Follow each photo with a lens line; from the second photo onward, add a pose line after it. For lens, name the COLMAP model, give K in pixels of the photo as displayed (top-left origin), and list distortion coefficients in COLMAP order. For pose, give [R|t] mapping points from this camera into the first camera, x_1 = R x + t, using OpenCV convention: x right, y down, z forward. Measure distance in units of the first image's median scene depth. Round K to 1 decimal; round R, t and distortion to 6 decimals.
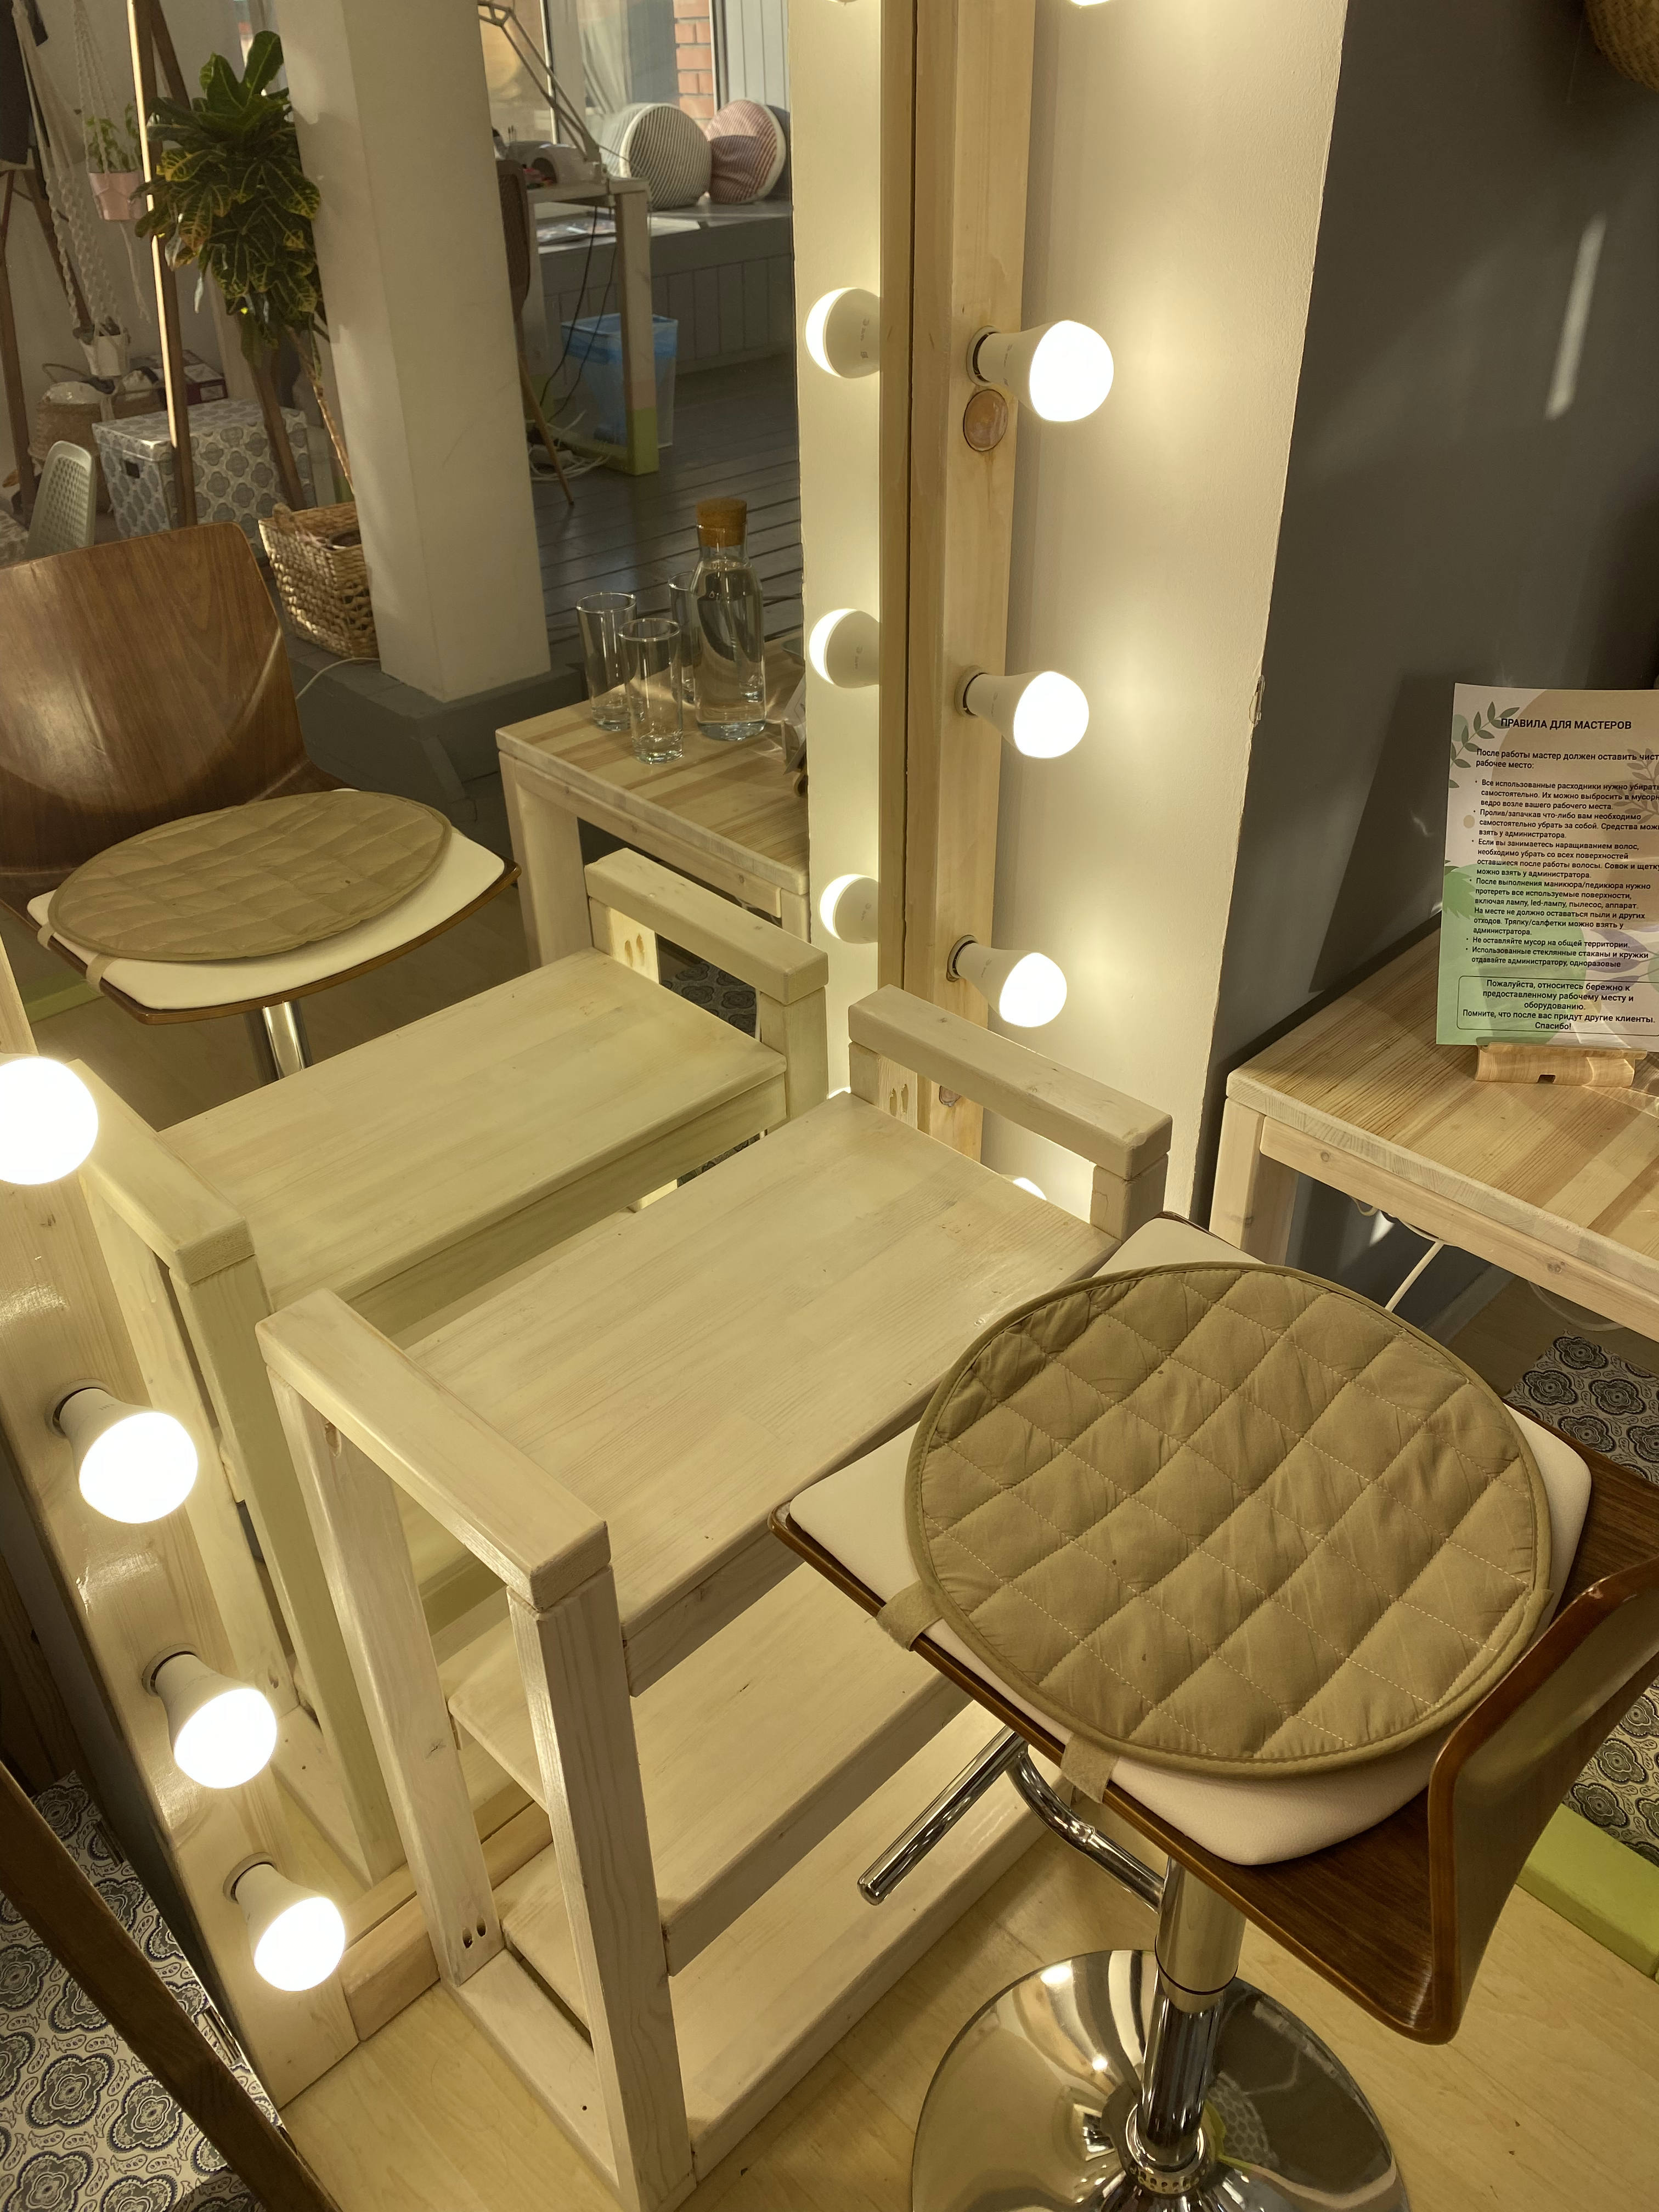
lens RADIAL K [[1671.5, 0, 833.6], [0, 1671.5, 1107.8], [0, 0, 1]] dist [-0.006047, -0.000366]
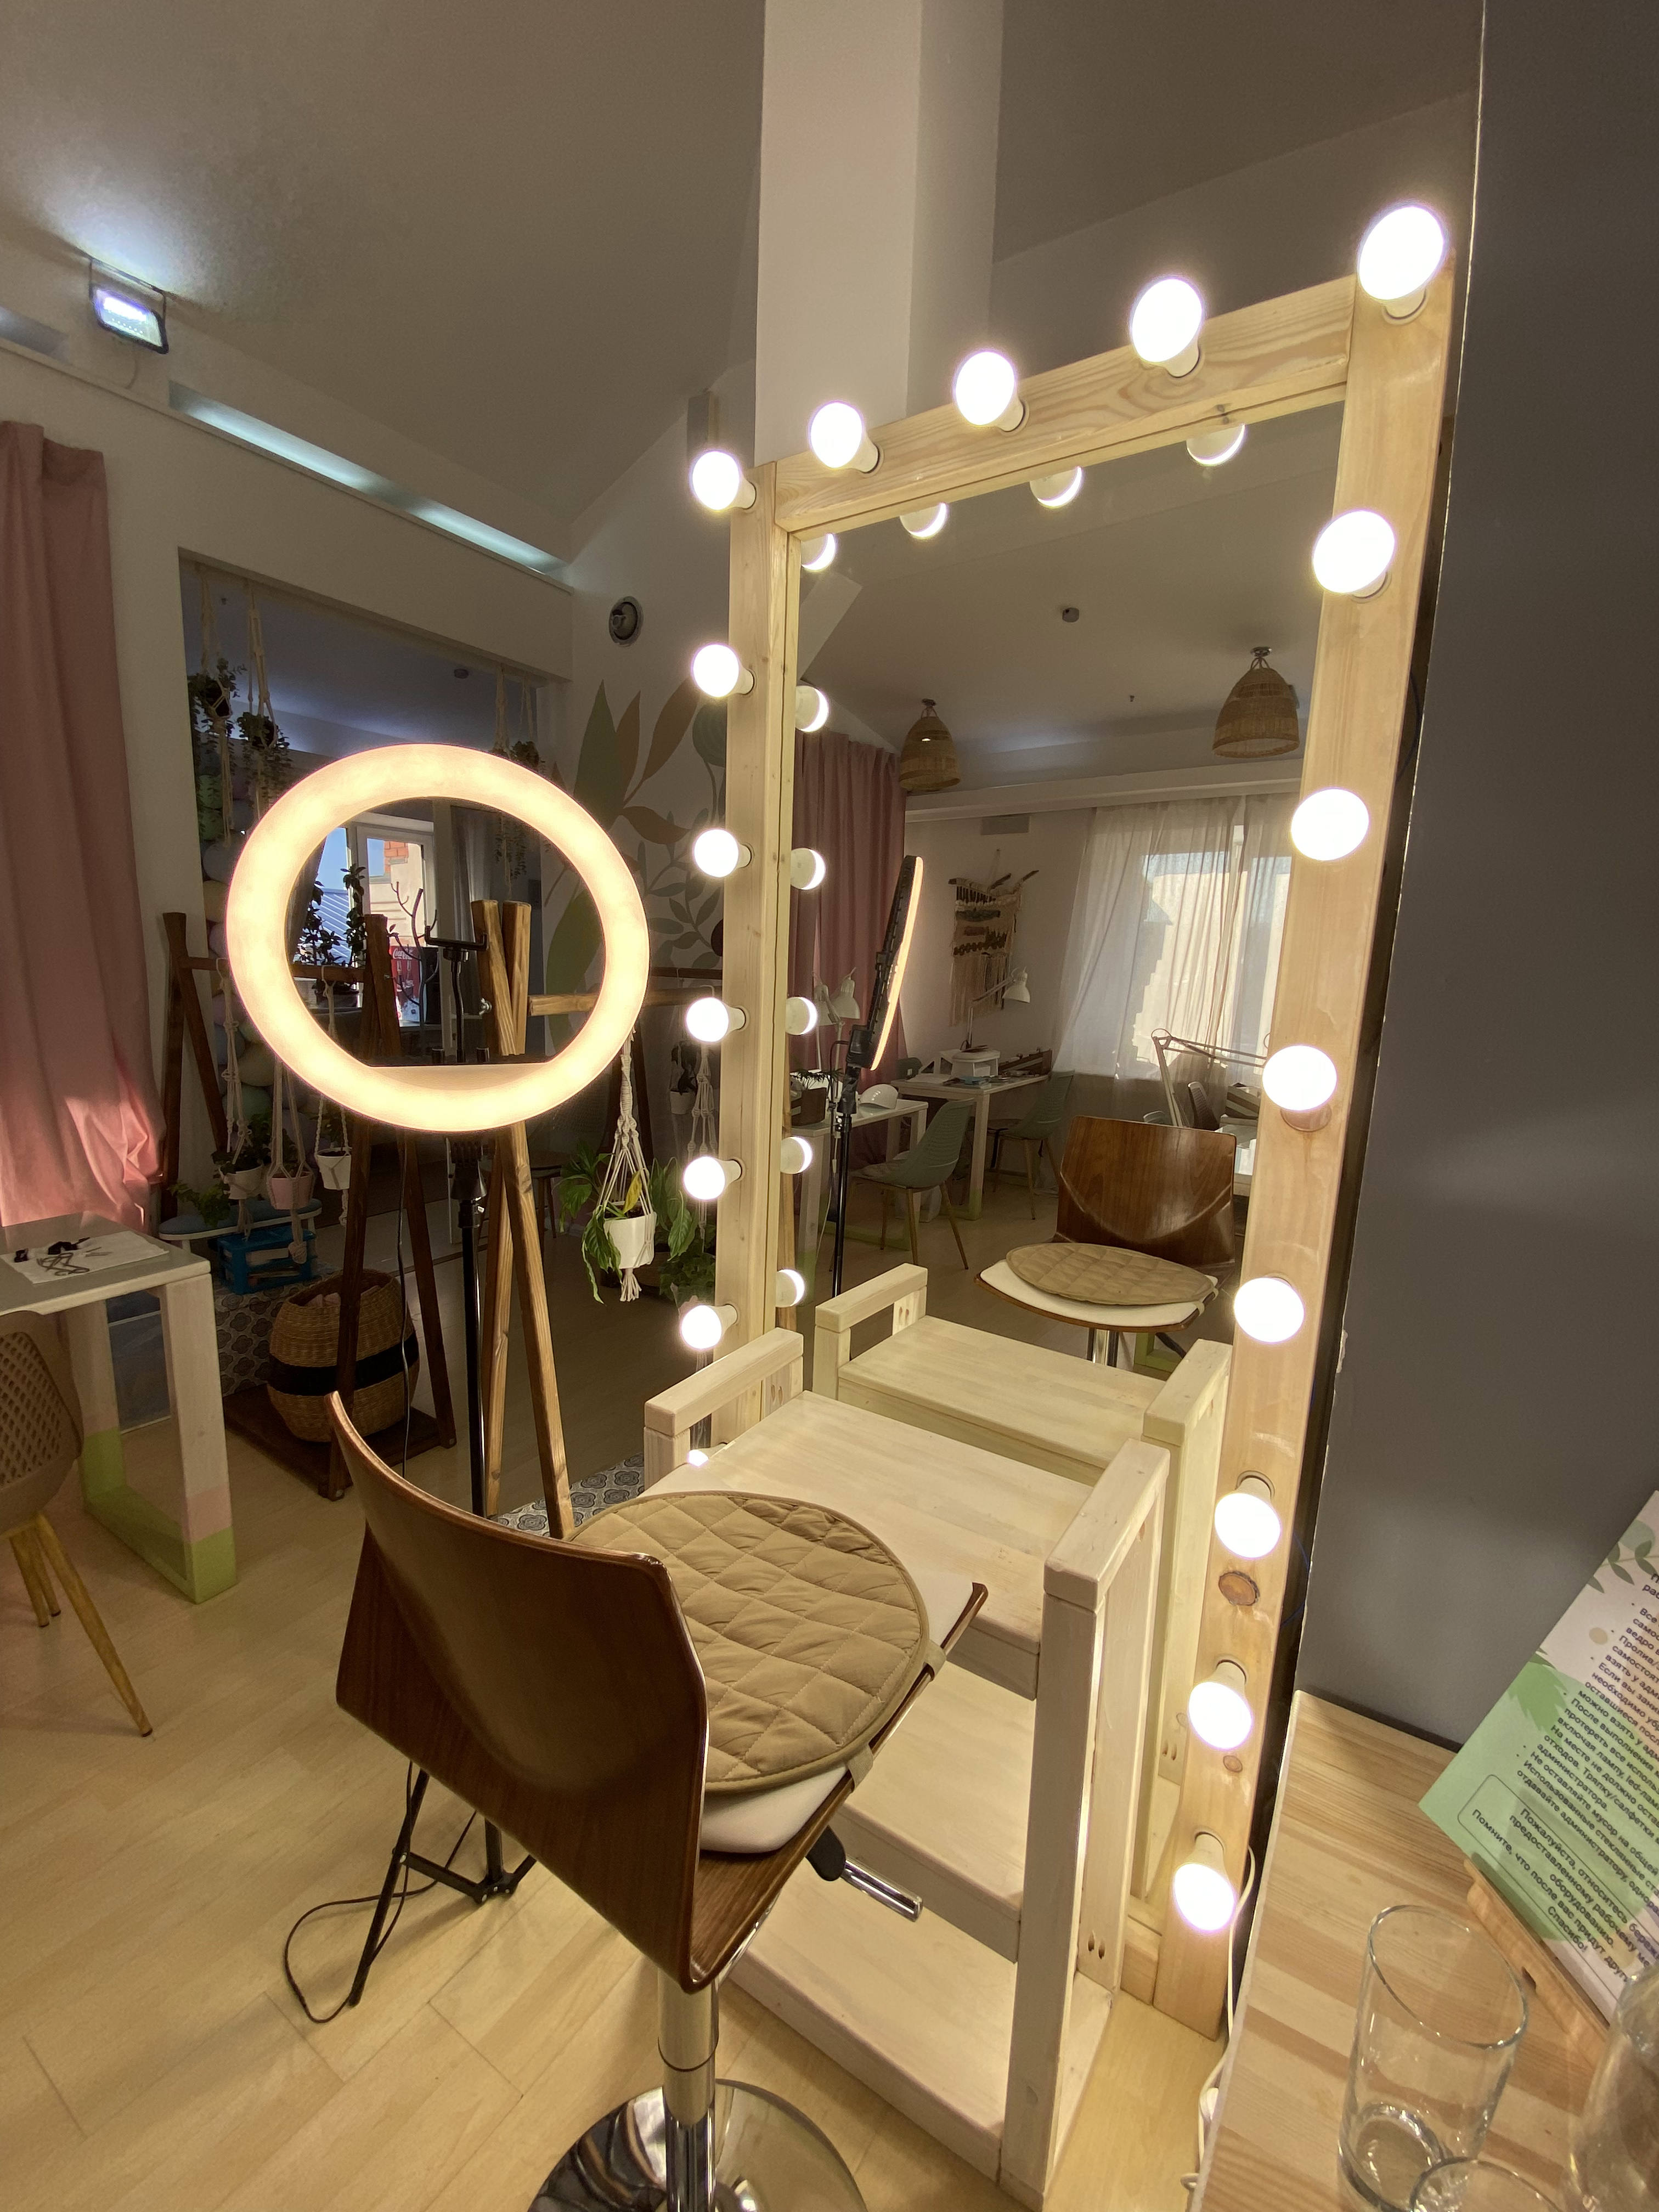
lens RADIAL K [[902.4, 0, 834.4], [0, 902.4, 1089.5], [0, 0, 1]] dist [-0.018422, -0.005819]
pose [[0.207550, 0.170155, -0.963312, 0.685277], [-0.578191, 0.815668, 0.019502, -0.181003], [0.789061, 0.552931, 0.267674, 0.399913]]
